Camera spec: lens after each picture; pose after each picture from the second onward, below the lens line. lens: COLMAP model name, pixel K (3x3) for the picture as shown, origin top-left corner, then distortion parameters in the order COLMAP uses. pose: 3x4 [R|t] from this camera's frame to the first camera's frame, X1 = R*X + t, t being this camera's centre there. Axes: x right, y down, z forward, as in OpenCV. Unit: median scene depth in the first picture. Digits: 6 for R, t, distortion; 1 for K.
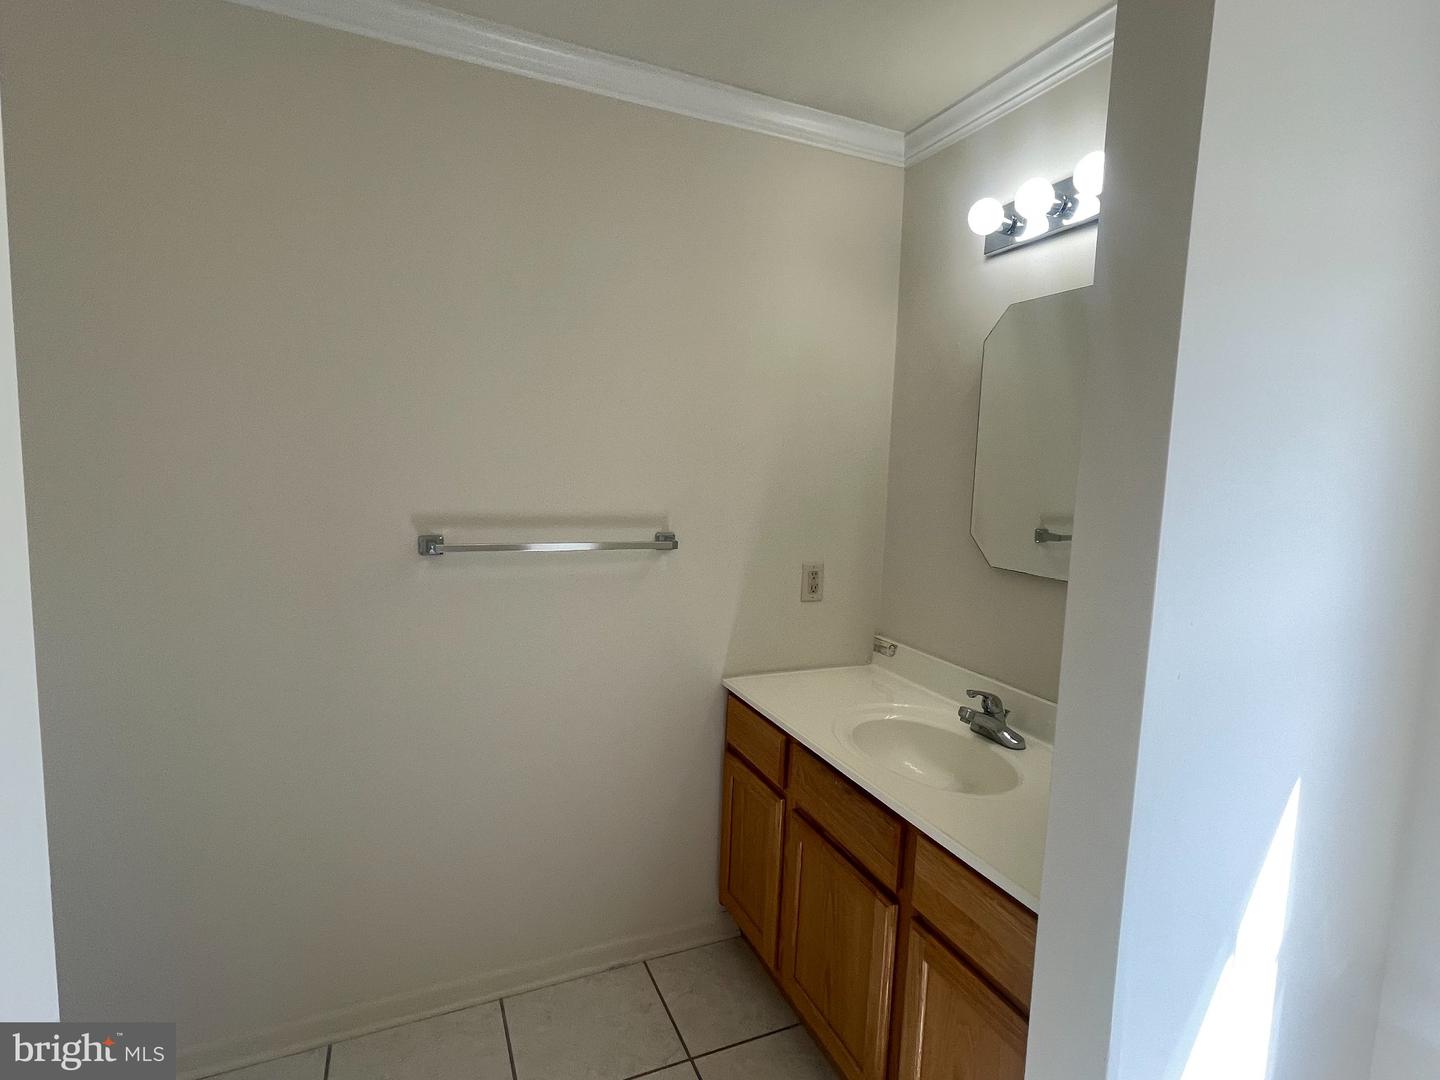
lens RADIAL K [[708.8, 0, 720.0], [0, 708.8, 540.0], [0, 0, 1]] dist [0.002340, 0.000921]
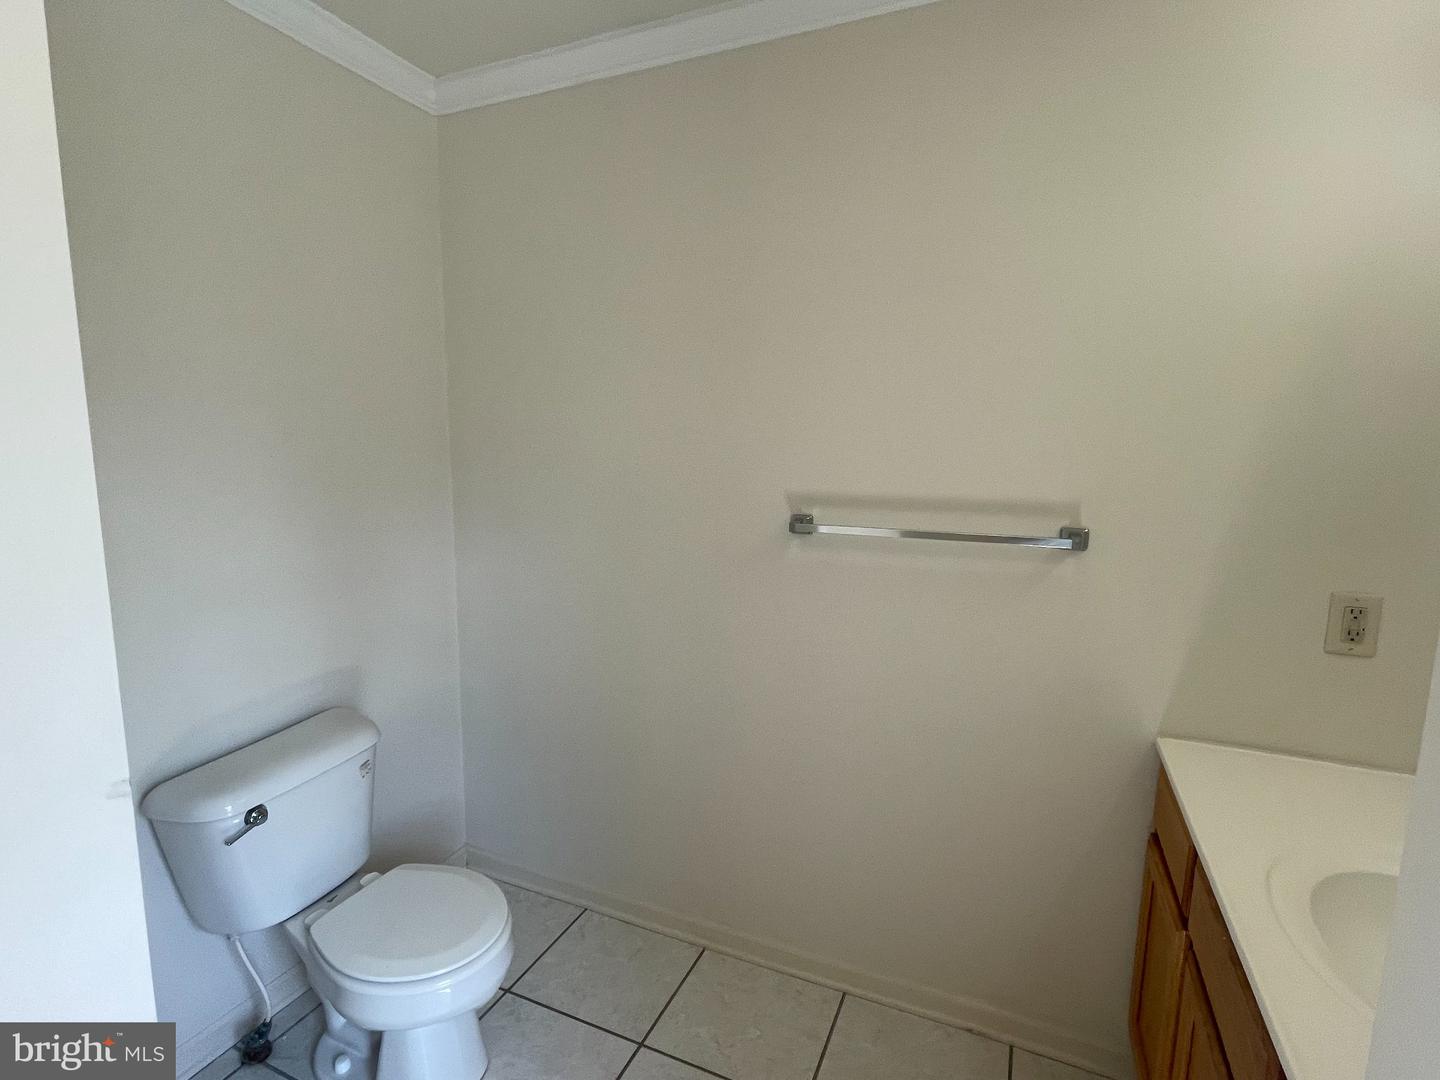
lens RADIAL K [[724.5, 0, 718.3], [0, 724.5, 560.2], [0, 0, 1]] dist [0.000734, 0.000099]
pose [[0.672294, 0.094248, -0.734261, 0.242726], [-0.065761, 0.995545, 0.067574, -0.002851], [0.737358, 0.002856, 0.675496, 0.187996]]
